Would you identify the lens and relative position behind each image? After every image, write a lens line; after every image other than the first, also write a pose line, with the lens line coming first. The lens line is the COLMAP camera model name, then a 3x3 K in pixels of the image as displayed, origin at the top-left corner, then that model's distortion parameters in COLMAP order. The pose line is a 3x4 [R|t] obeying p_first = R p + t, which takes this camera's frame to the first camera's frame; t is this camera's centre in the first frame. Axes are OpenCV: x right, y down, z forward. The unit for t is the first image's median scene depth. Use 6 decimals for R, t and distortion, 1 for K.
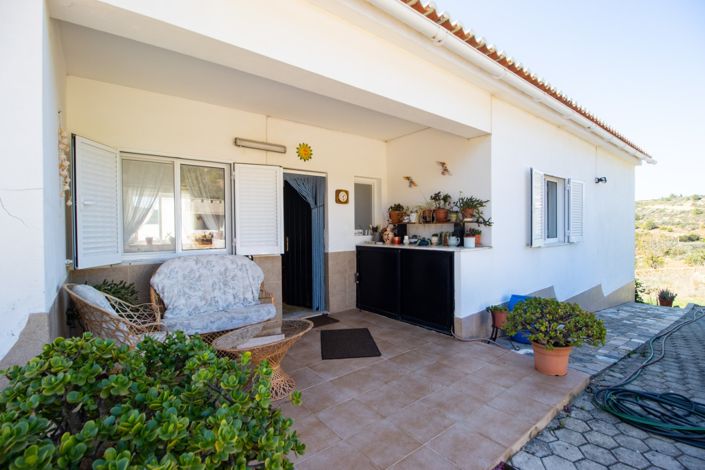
lens RADIAL K [[328.8, 0, 354.6], [0, 328.8, 232.4], [0, 0, 1]] dist [0.000827, -0.000568]
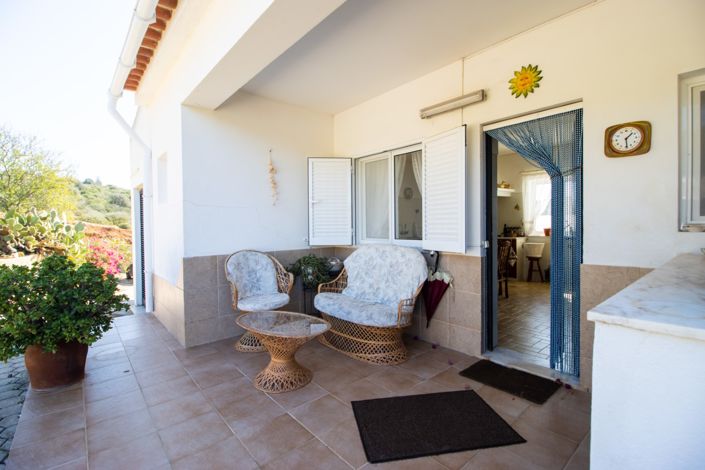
lens RADIAL K [[328.8, 0, 354.8], [0, 328.8, 232.2], [0, 0, 1]] dist [0.000827, -0.000568]
pose [[0.022106, 0.033074, -0.999208, 0.452311], [-0.006506, 0.999436, 0.032938, -0.000523], [0.999734, 0.005772, 0.022309, 0.752955]]
